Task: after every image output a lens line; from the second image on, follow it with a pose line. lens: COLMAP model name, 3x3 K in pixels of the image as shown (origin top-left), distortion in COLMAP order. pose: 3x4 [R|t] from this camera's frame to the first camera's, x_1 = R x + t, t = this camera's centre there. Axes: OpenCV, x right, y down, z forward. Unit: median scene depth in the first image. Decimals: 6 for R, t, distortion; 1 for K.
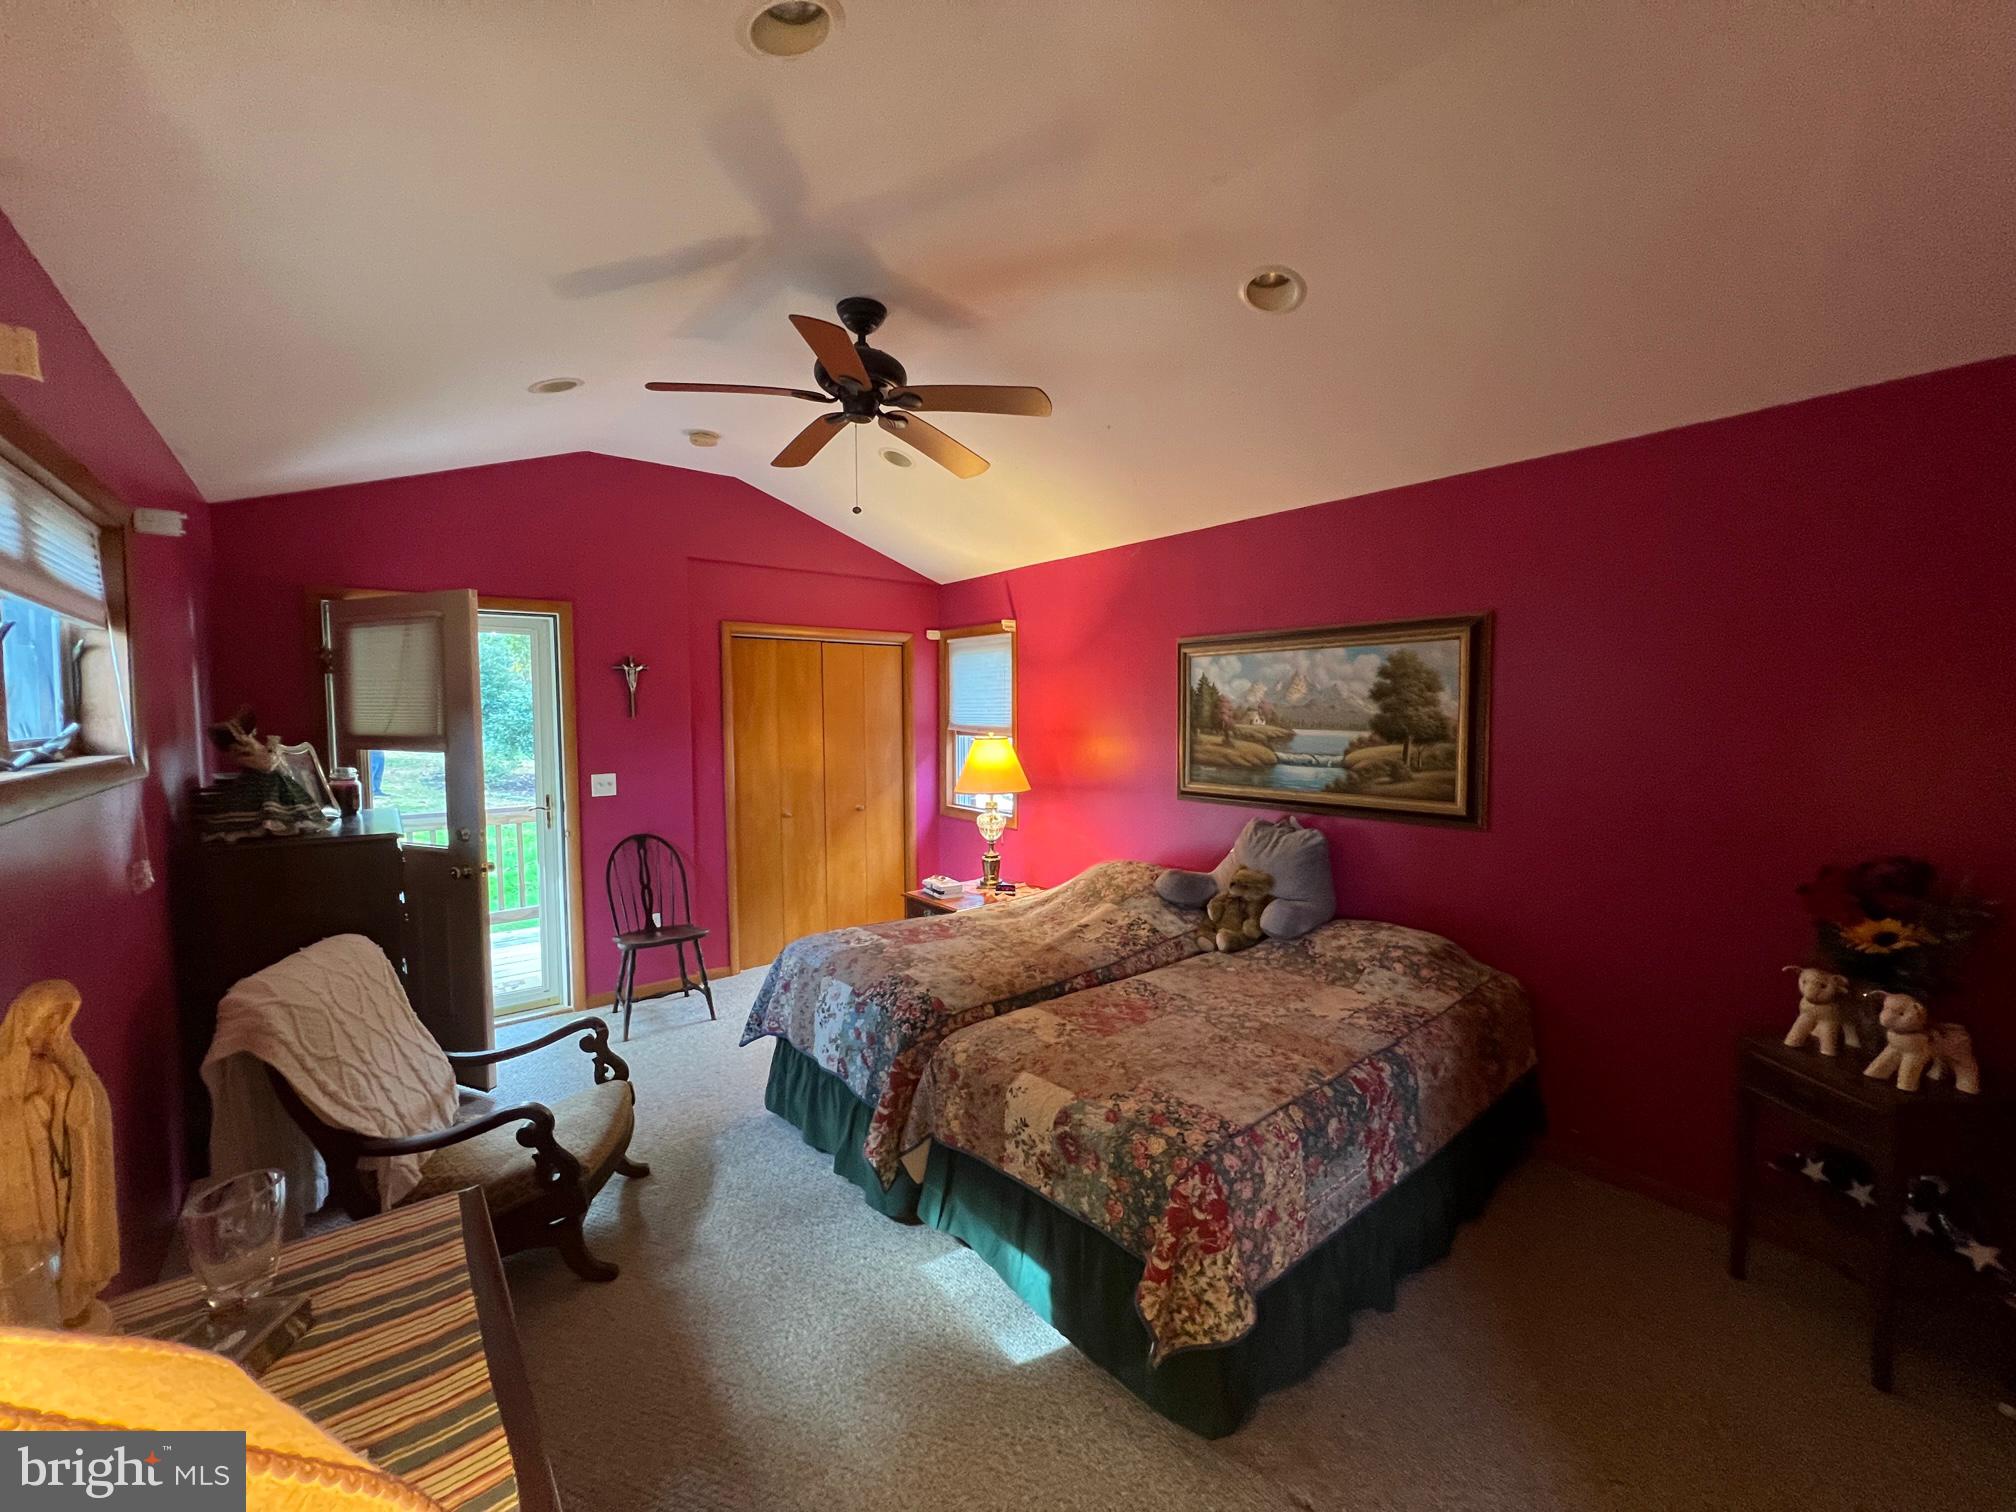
lens RADIAL K [[809.4, 0, 999.6], [0, 809.4, 754.7], [0, 0, 1]] dist [0.001172, -0.000148]
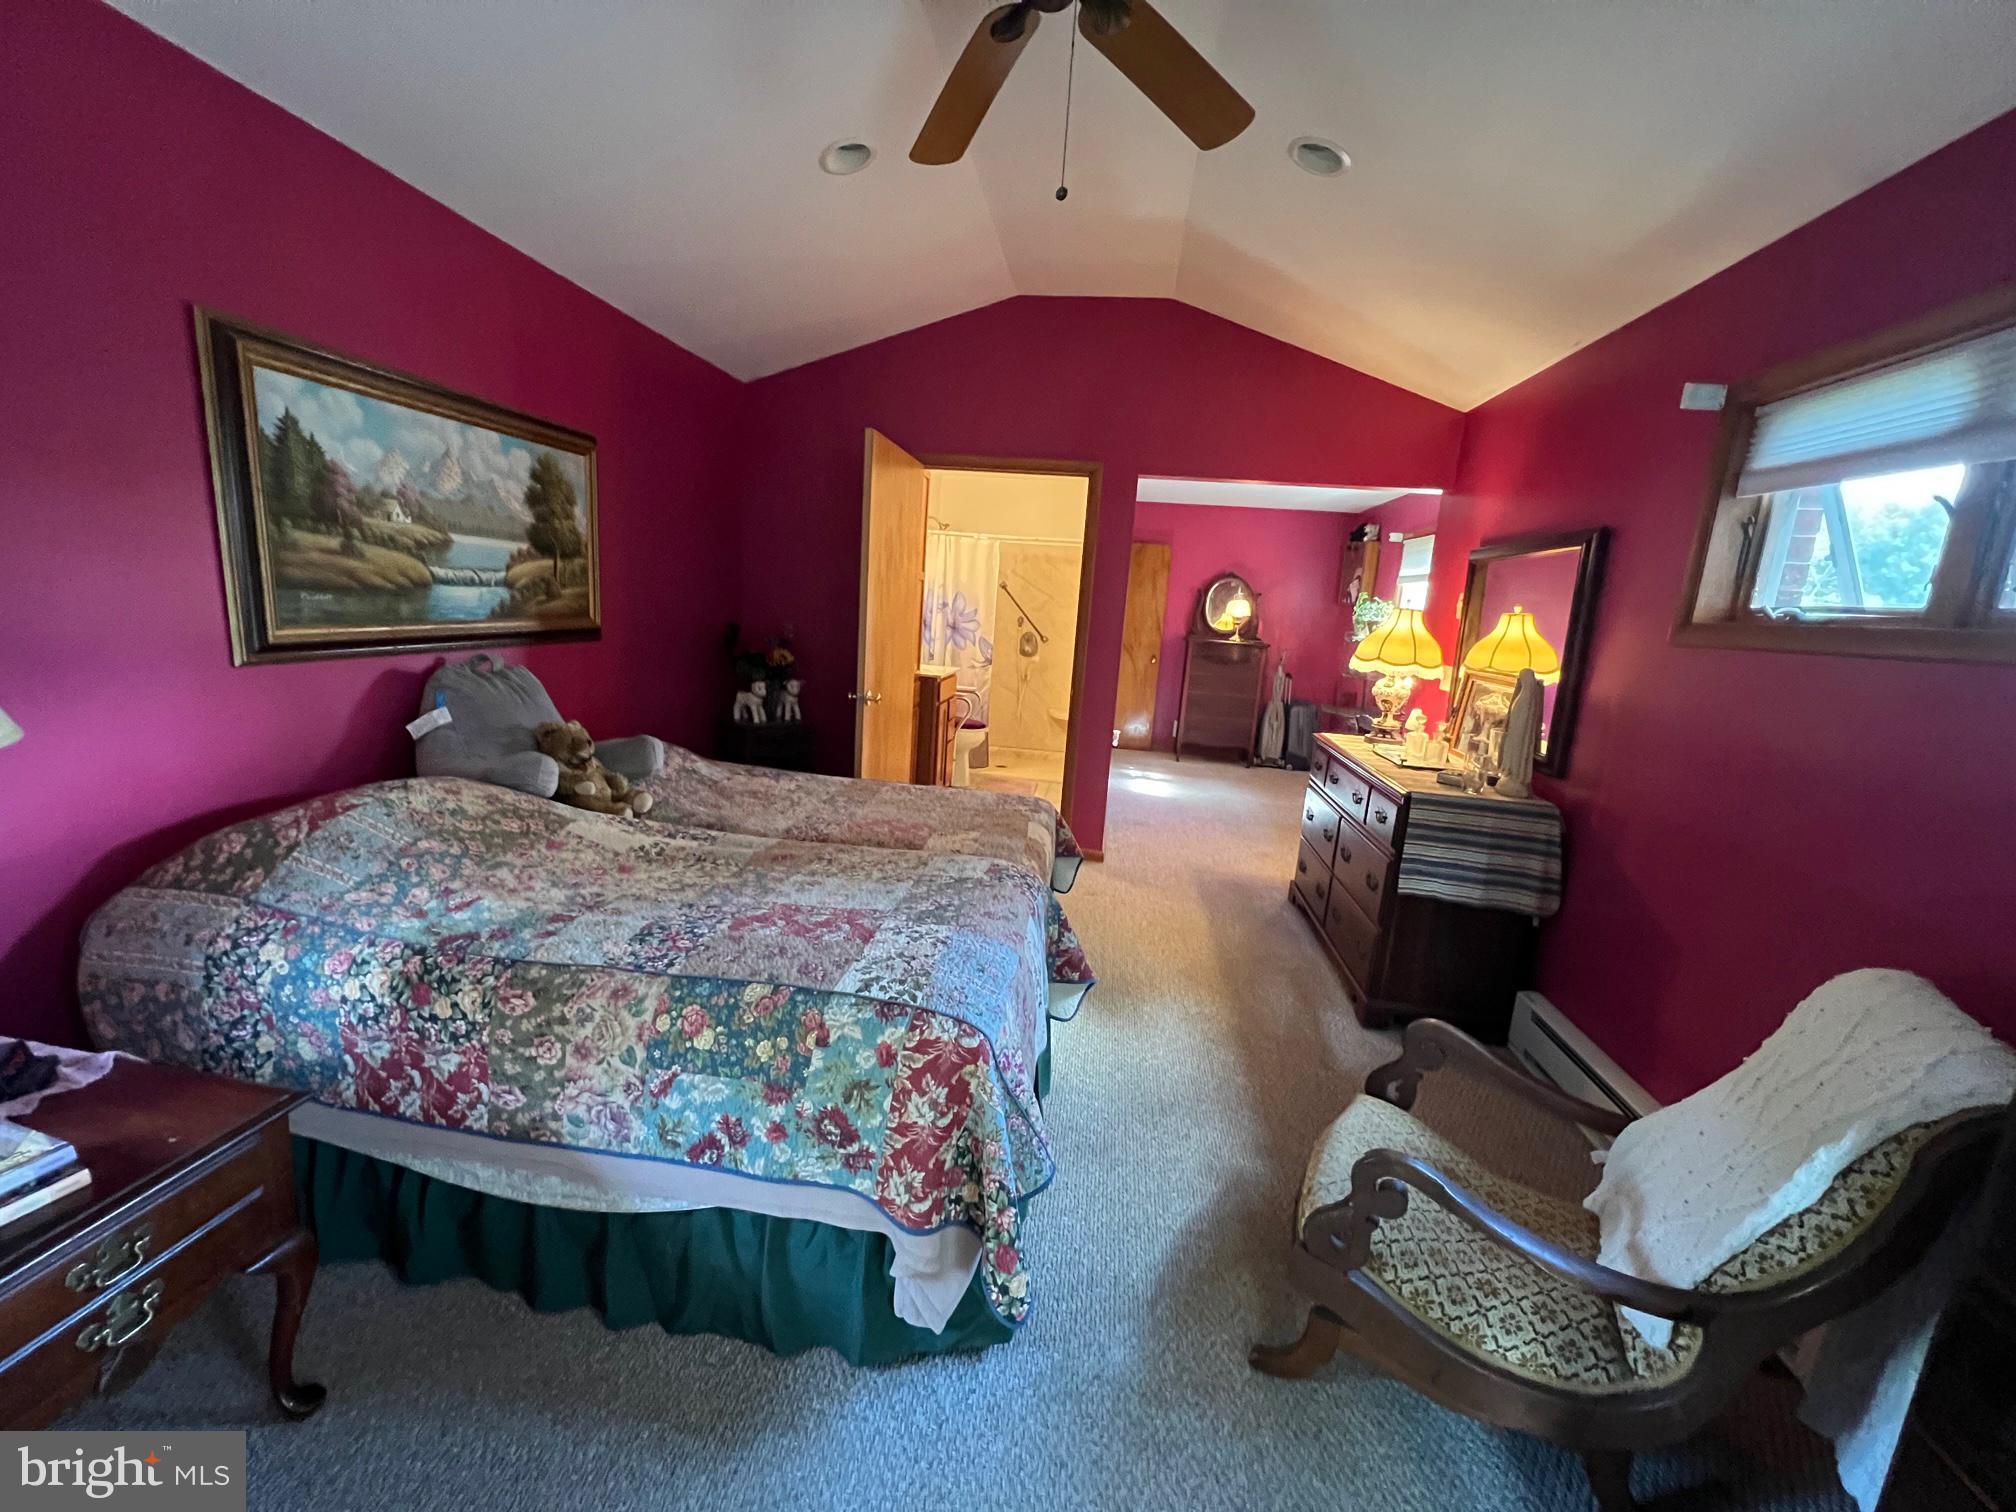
lens RADIAL K [[809.4, 0, 999.6], [0, 809.4, 754.7], [0, 0, 1]] dist [0.001172, -0.000148]
pose [[-0.682802, -0.181091, 0.707804, -0.510426], [-0.023985, 0.973828, 0.226015, -0.014801], [-0.730209, 0.137347, -0.669276, 1.160338]]
